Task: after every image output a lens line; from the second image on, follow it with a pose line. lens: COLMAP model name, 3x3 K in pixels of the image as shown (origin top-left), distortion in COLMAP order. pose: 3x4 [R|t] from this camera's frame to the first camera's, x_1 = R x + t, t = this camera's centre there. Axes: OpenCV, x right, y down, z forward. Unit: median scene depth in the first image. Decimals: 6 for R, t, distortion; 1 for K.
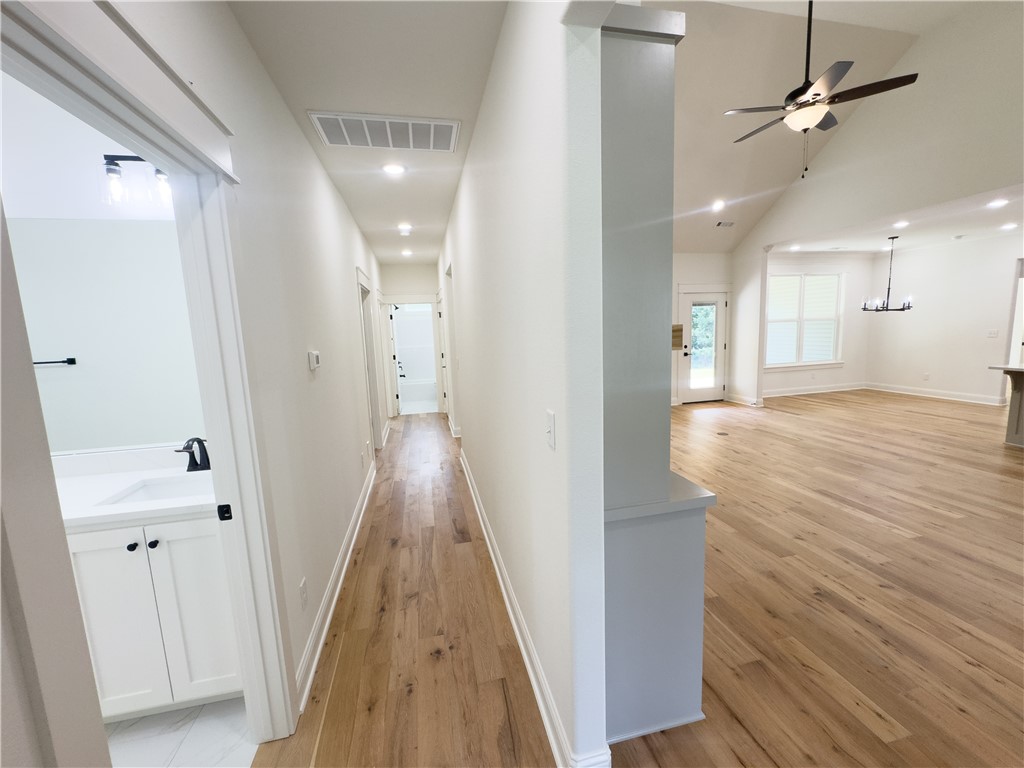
lens RADIAL K [[409.8, 0, 512.0], [0, 409.8, 384.0], [0, 0, 1]] dist [-0.003974, 0.000042]
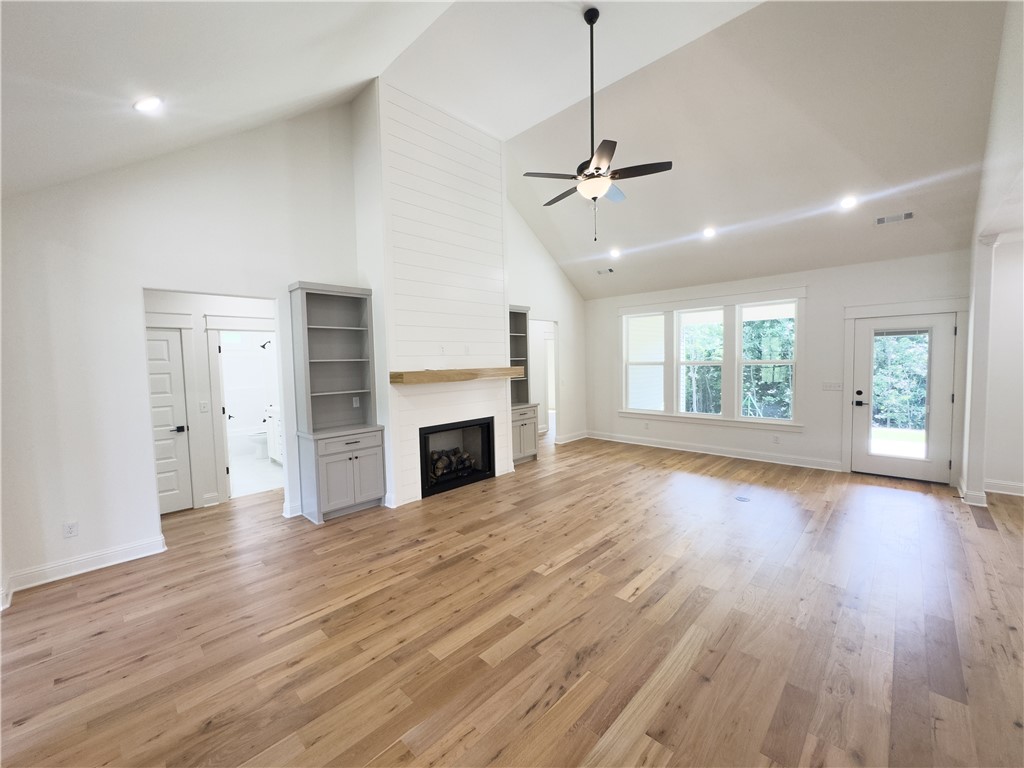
lens RADIAL K [[409.8, 0, 512.0], [0, 409.8, 384.0], [0, 0, 1]] dist [-0.003974, 0.000042]
pose [[0.552183, 0.075509, -0.830297, 1.550164], [-0.108905, 0.993890, 0.017960, -0.120835], [0.826580, 0.080506, 0.557032, 0.241621]]
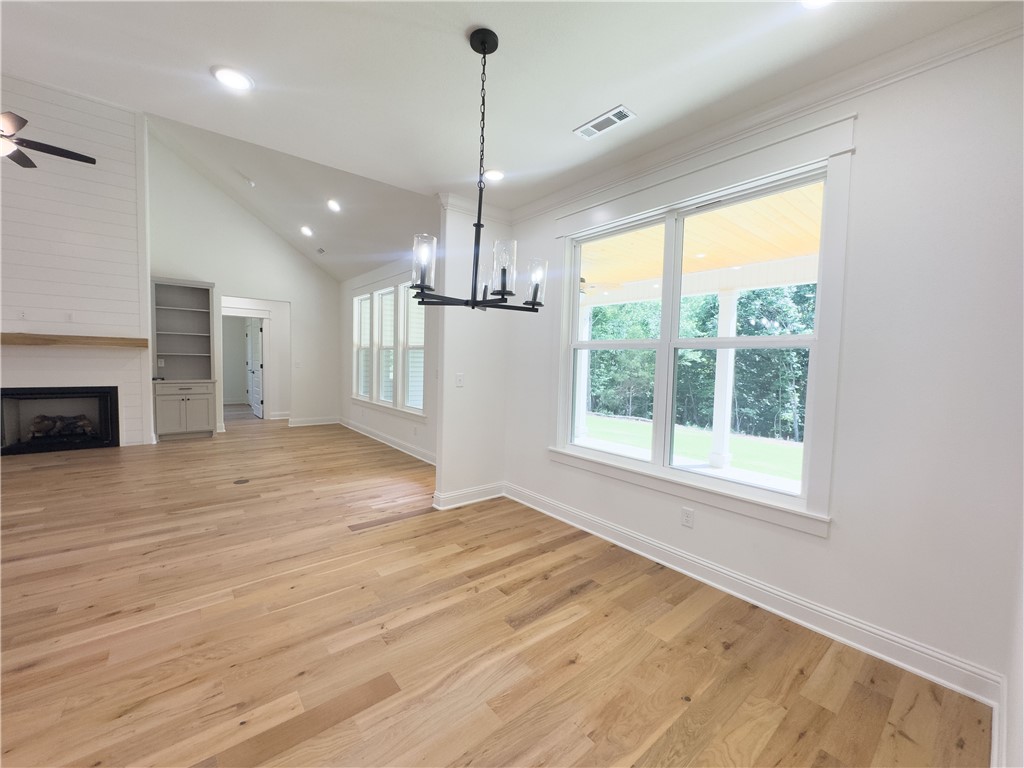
lens RADIAL K [[409.8, 0, 512.0], [0, 409.8, 384.0], [0, 0, 1]] dist [-0.003974, 0.000042]
pose [[0.452956, 0.102497, -0.885621, 2.363458], [-0.161820, 0.986321, 0.031388, -0.278613], [0.876724, 0.129094, 0.463346, 1.788218]]
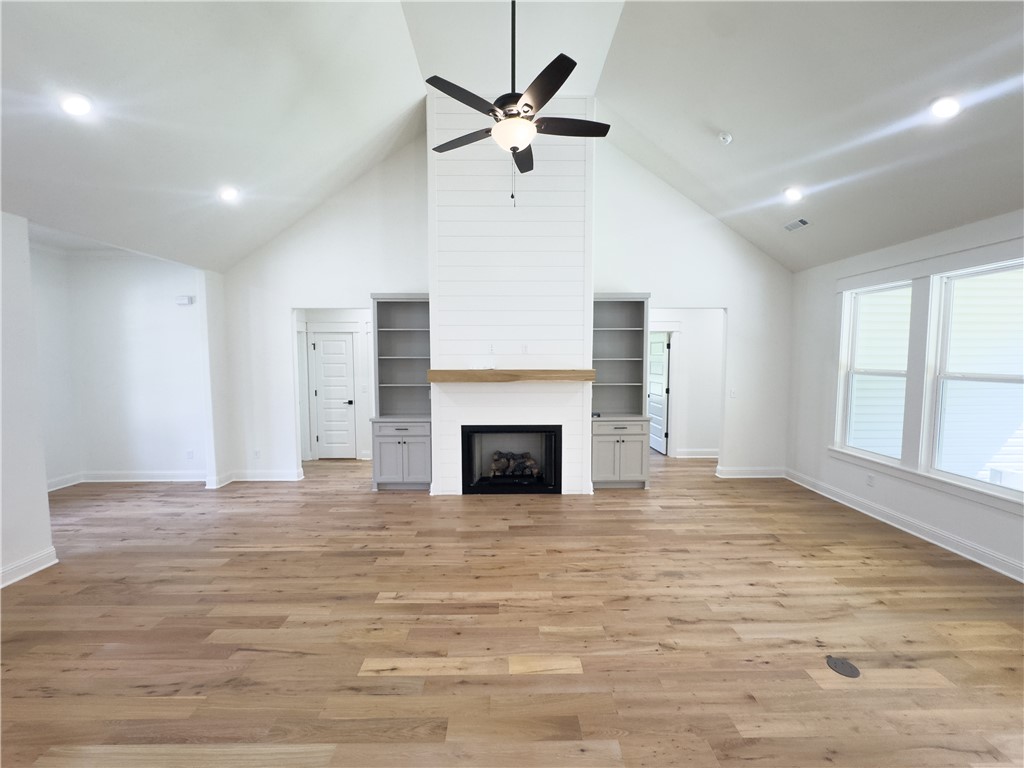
lens RADIAL K [[409.8, 0, 512.0], [0, 409.8, 384.0], [0, 0, 1]] dist [-0.003974, 0.000042]
pose [[-0.203538, 0.104916, -0.973430, 1.567598], [-0.120630, 0.983979, 0.131275, -0.266756], [0.971607, 0.144144, -0.187621, 1.217149]]
